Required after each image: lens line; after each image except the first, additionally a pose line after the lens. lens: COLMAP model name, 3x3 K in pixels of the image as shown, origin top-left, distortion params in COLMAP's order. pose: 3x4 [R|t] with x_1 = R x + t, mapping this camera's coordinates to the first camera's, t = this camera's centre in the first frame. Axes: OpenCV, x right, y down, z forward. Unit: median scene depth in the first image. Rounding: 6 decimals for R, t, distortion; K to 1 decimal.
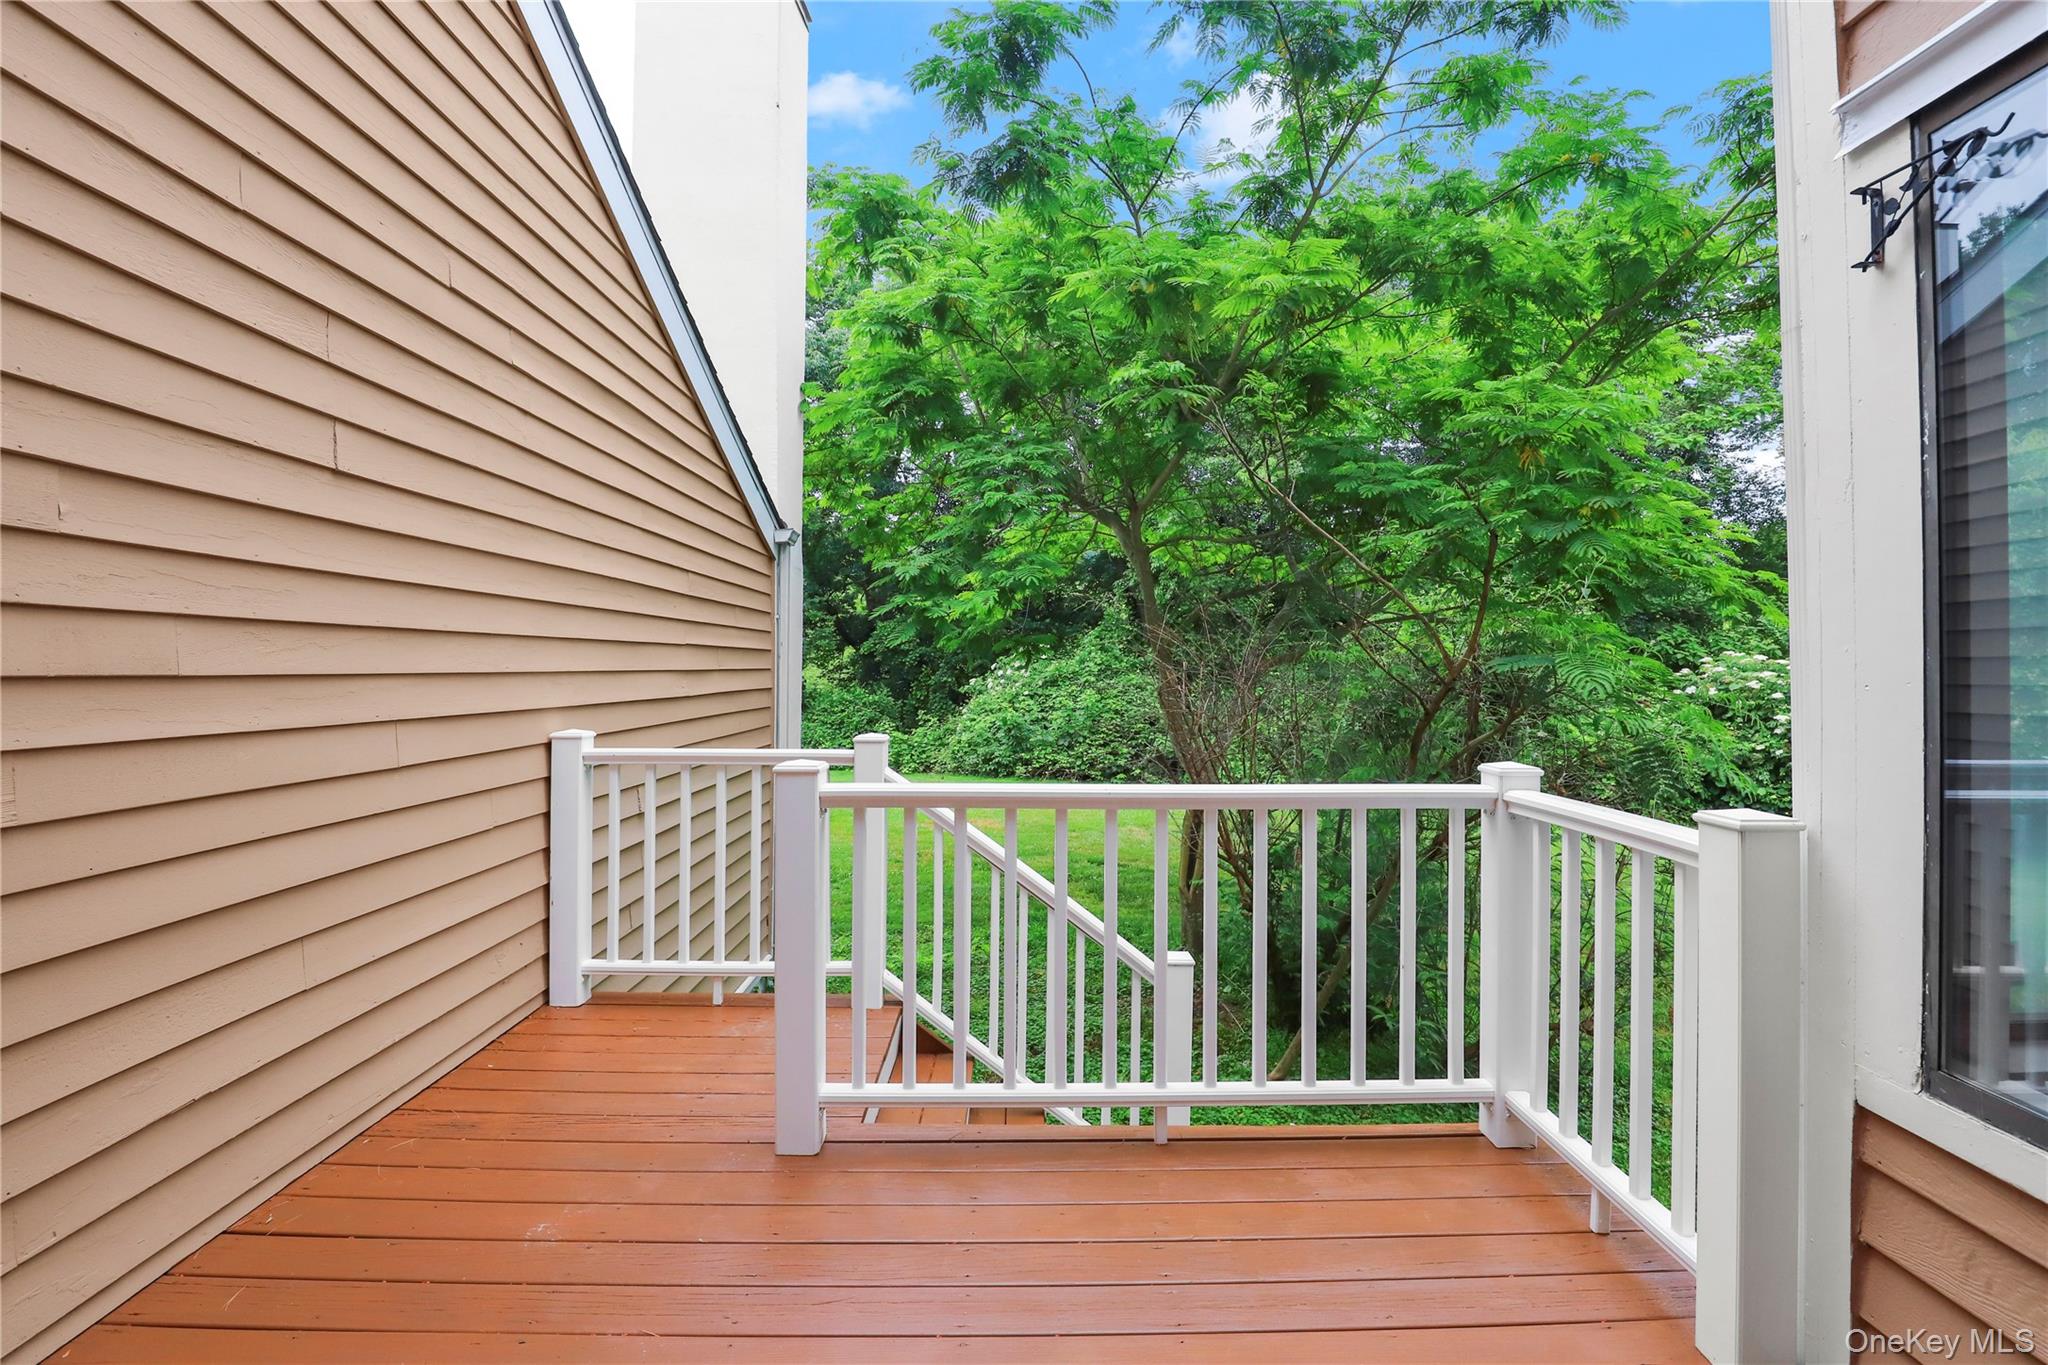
lens RADIAL K [[955.2, 0, 1016.7], [0, 955.2, 644.9], [0, 0, 1]] dist [-0.028115, 0.002431]
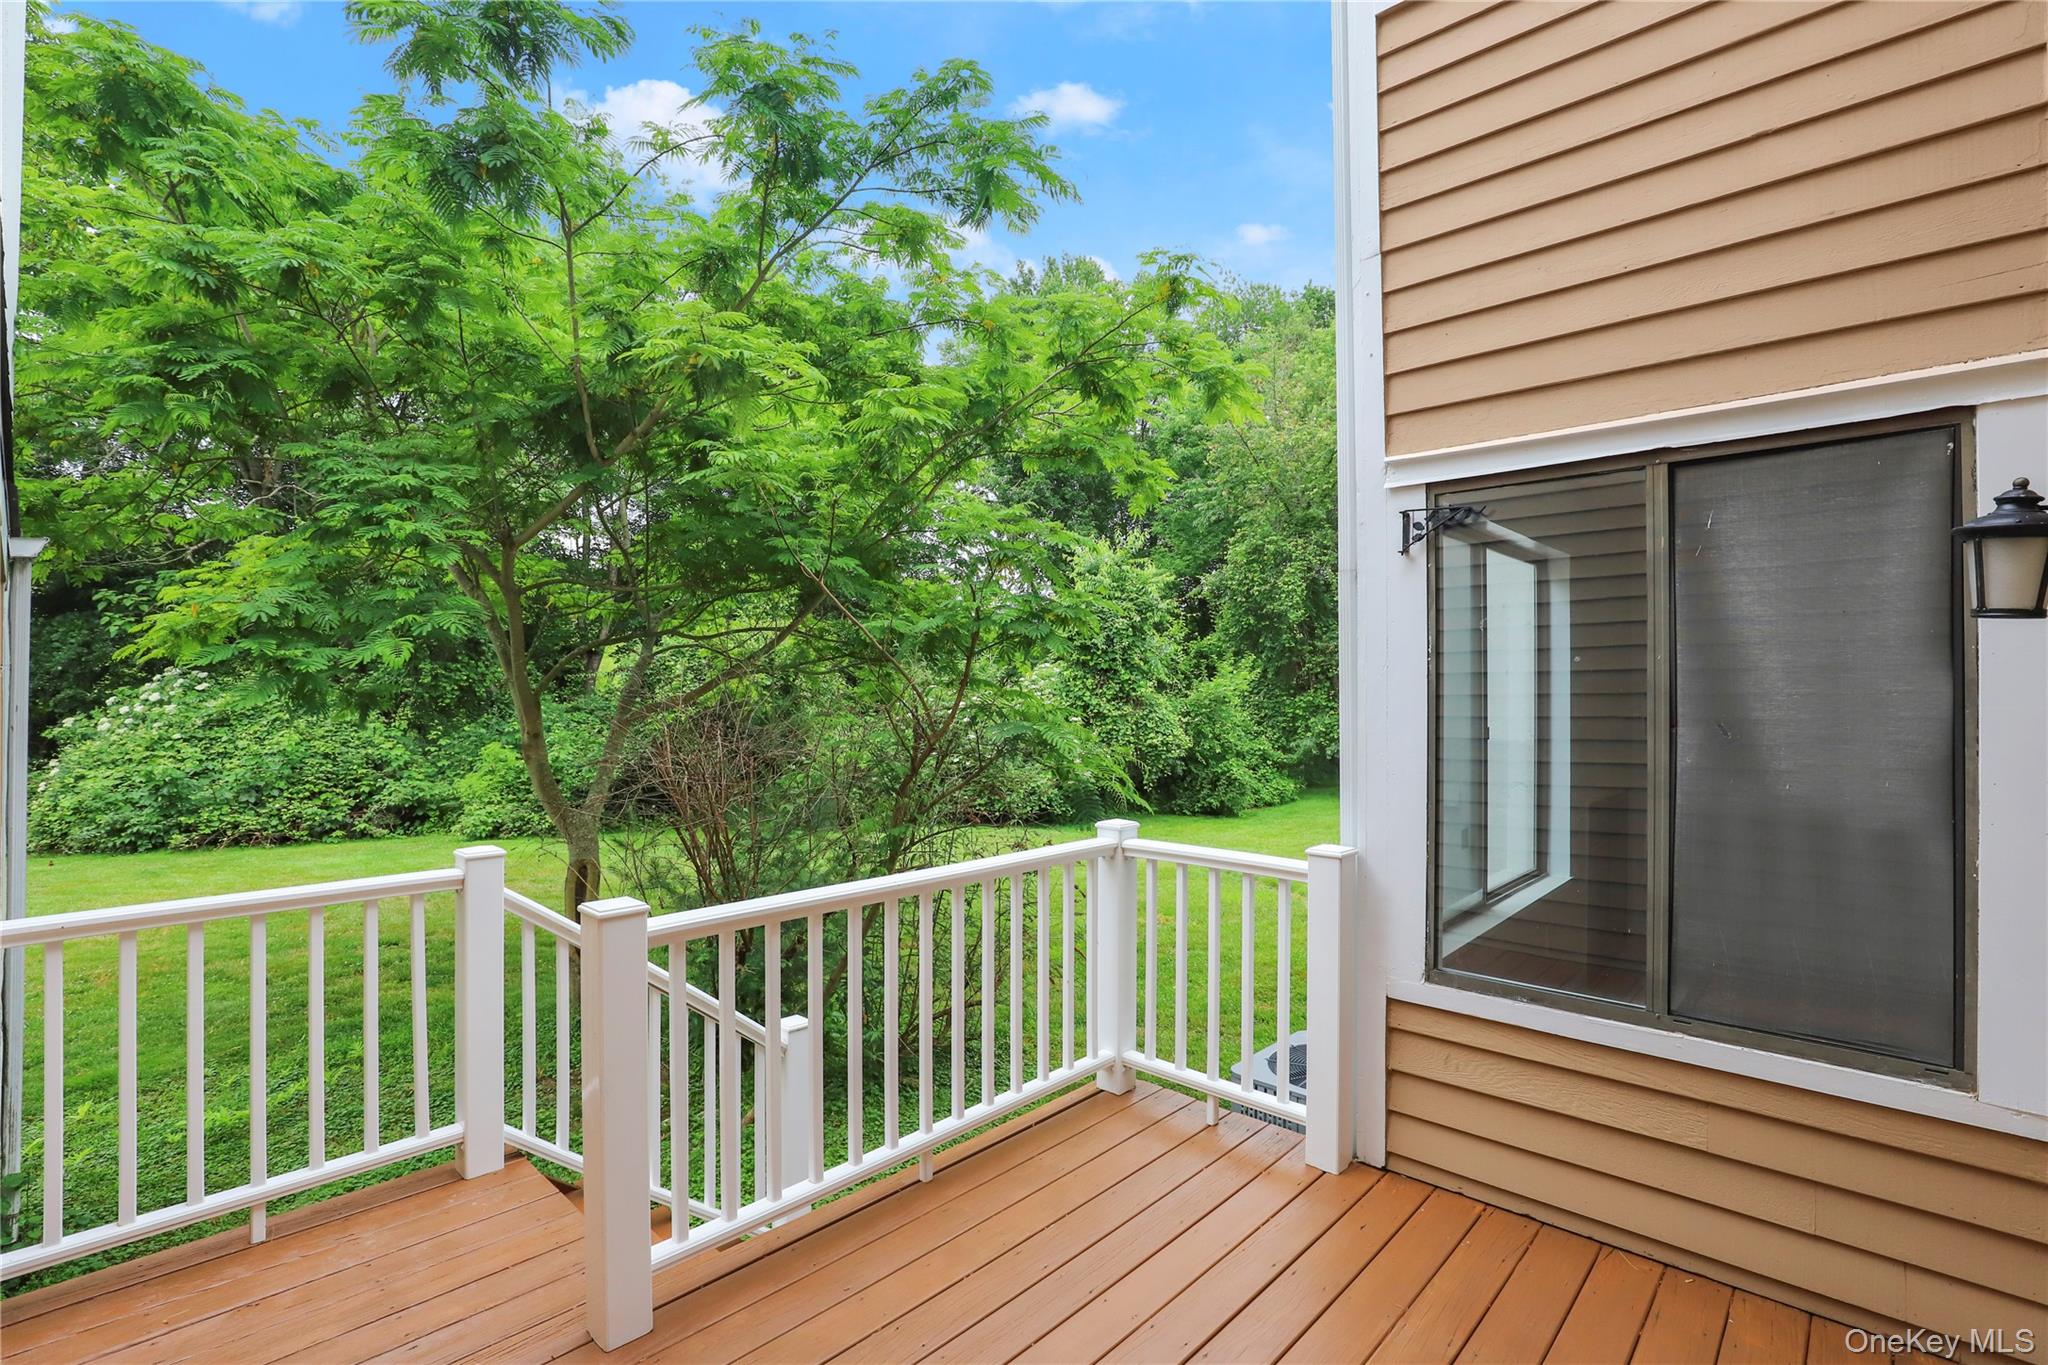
lens RADIAL K [[955.2, 0, 1011.5], [0, 955.2, 675.1], [0, 0, 1]] dist [-0.028115, 0.002431]
pose [[0.698522, 0.003716, 0.715579, -0.253896], [-0.010907, 0.999926, 0.005454, -0.040319], [-0.715505, -0.011615, 0.698511, 0.053577]]
